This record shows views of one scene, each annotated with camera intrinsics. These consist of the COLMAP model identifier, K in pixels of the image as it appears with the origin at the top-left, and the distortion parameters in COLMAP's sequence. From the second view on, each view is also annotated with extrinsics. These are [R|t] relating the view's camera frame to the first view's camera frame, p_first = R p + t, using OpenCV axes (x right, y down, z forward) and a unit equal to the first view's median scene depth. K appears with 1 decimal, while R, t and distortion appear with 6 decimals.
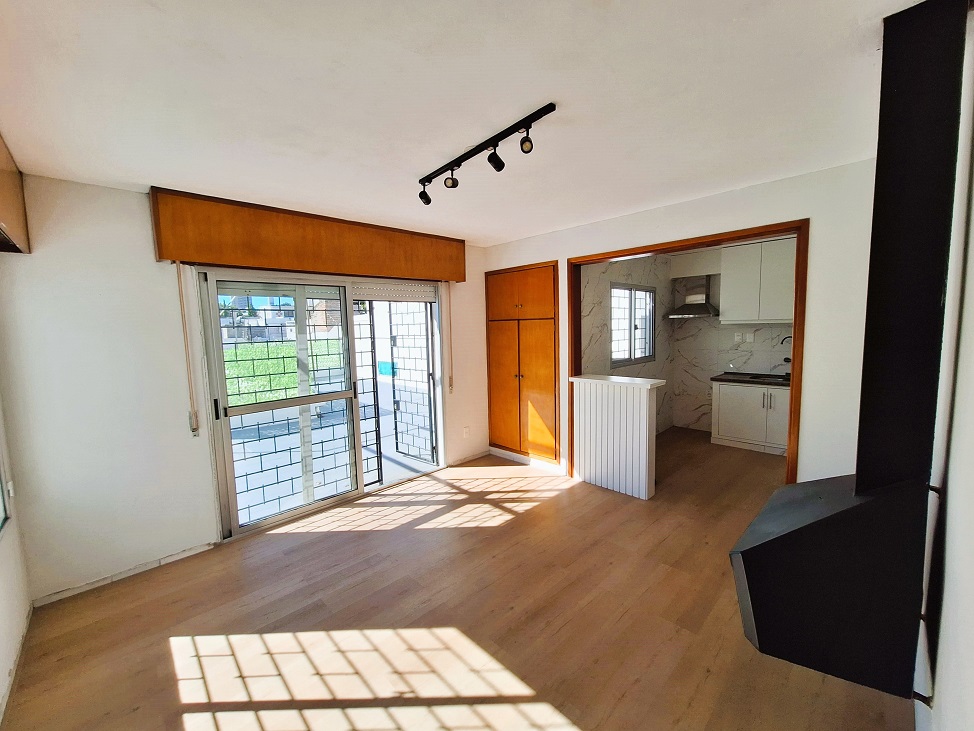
lens RADIAL K [[396.4, 0, 483.6], [0, 396.4, 362.7], [0, 0, 1]] dist [0.000720, 0.000018]
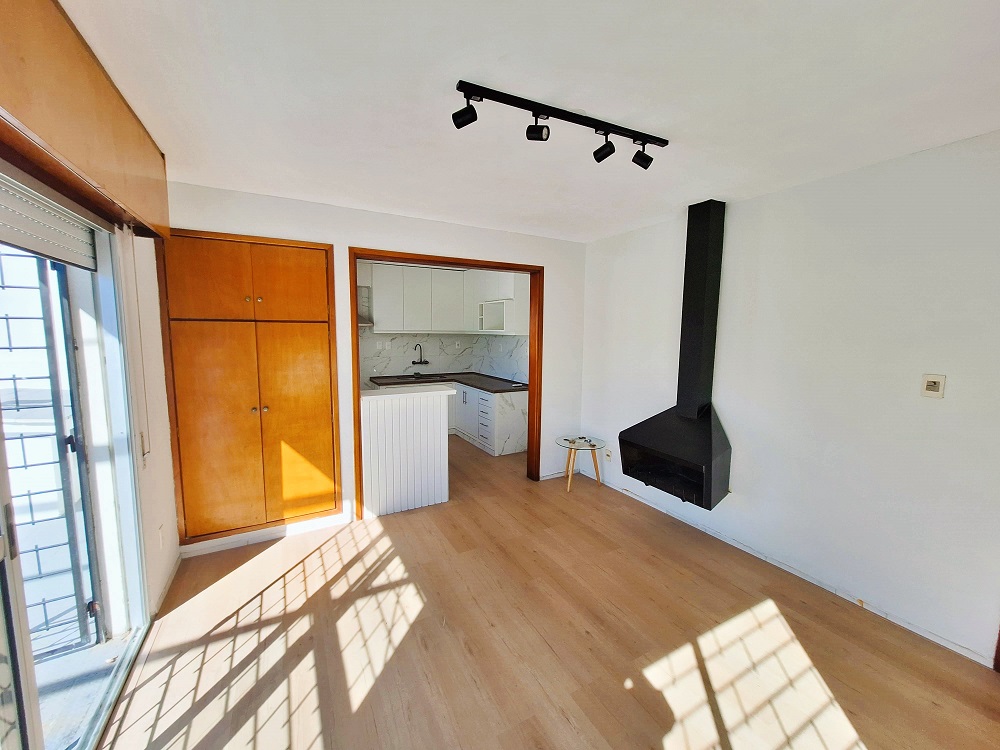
lens RADIAL K [[391.9, 0, 497.2], [0, 391.9, 371.1], [0, 0, 1]] dist [-0.001000, -0.000173]
pose [[0.257970, -0.074309, 0.963291, -0.458186], [0.074948, 0.995573, 0.056728, -0.036991], [-0.963241, 0.057563, 0.262398, 0.505146]]
